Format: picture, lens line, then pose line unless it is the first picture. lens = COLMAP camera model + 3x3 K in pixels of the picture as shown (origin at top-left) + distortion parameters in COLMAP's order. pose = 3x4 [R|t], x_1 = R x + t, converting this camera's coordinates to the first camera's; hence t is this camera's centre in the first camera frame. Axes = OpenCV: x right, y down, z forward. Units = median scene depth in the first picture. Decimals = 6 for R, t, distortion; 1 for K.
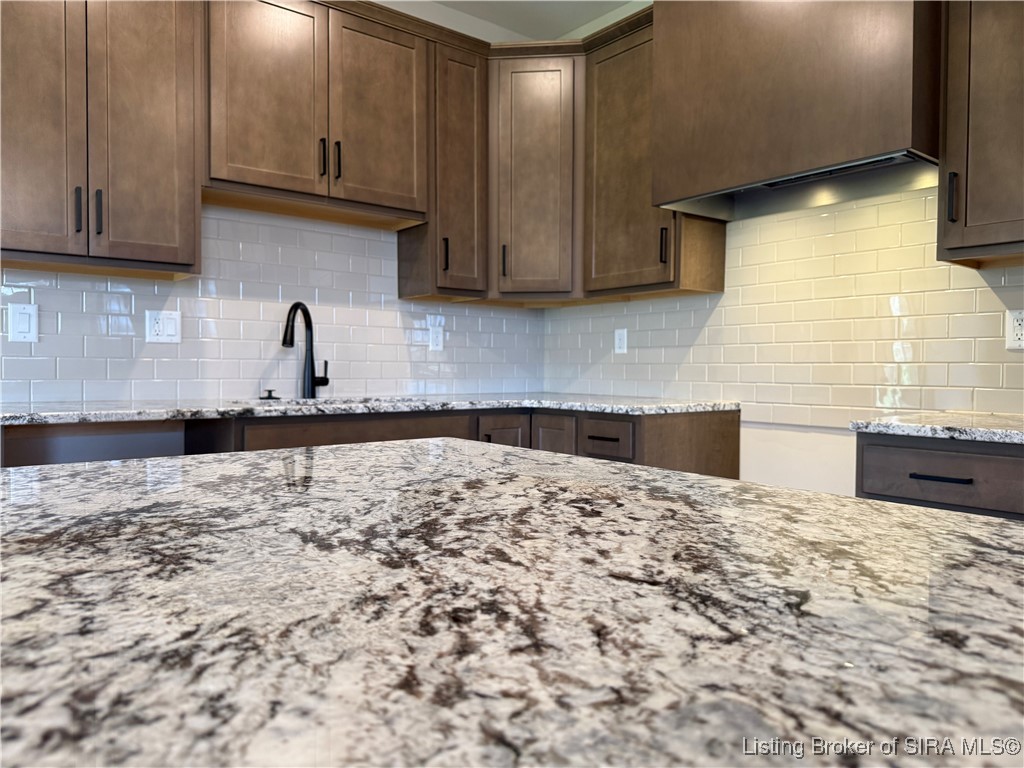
lens RADIAL K [[722.6, 0, 531.0], [0, 722.6, 404.9], [0, 0, 1]] dist [0.043207, -0.060084]
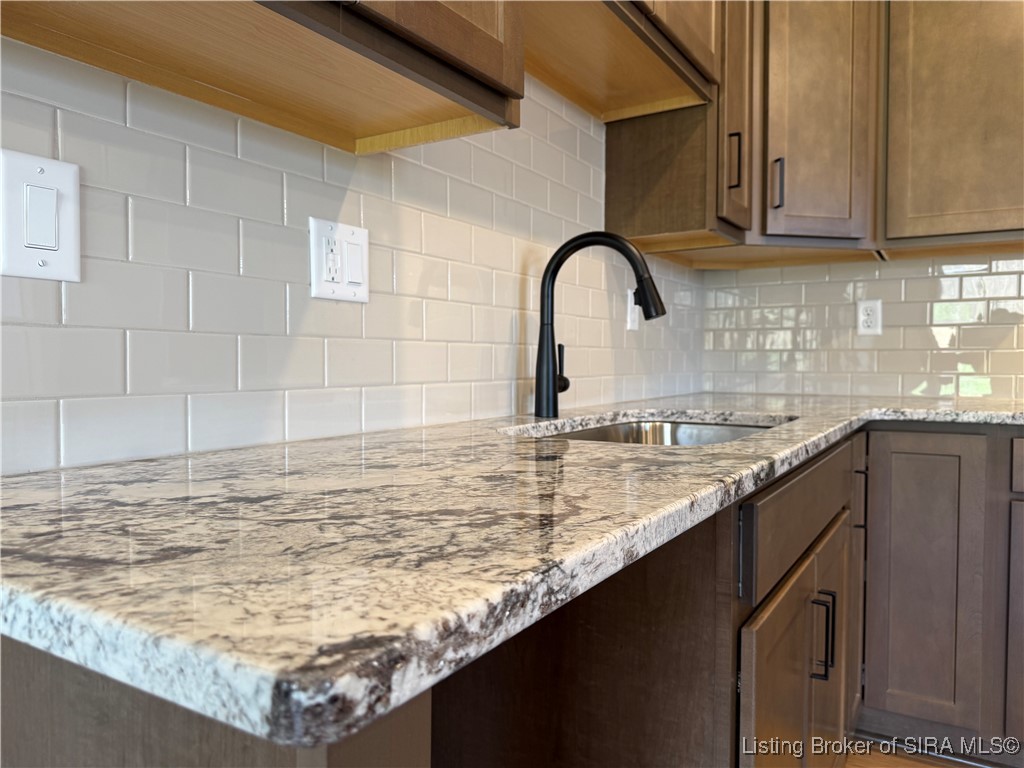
lens RADIAL K [[722.6, 0, 506.6], [0, 722.6, 395.5], [0, 0, 1]] dist [0.043207, -0.060084]
pose [[0.943055, -0.022793, 0.331854, -0.549401], [0.023172, 0.999728, 0.002815, -0.028920], [-0.331828, 0.005035, 0.943327, 0.570944]]
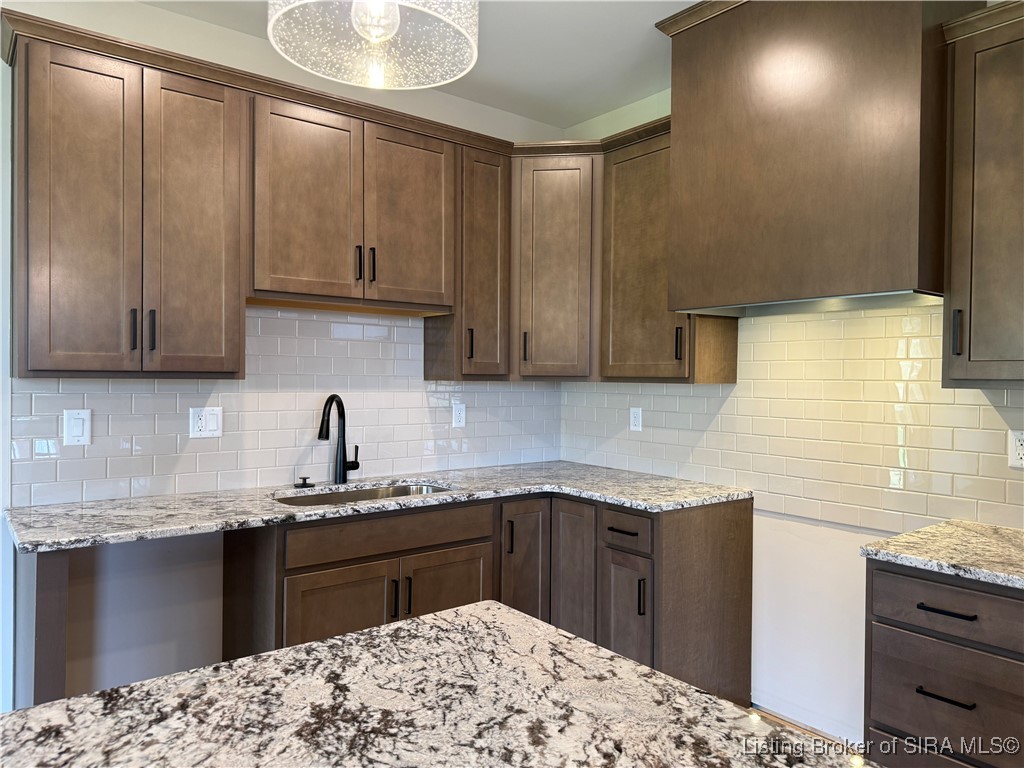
lens RADIAL K [[722.6, 0, 526.9], [0, 722.6, 395.4], [0, 0, 1]] dist [0.043207, -0.060084]
pose [[0.999935, 0.003948, -0.010650, -0.027416], [-0.004152, 0.999807, -0.019193, -0.126710], [0.010572, 0.019236, 0.999759, -0.051020]]
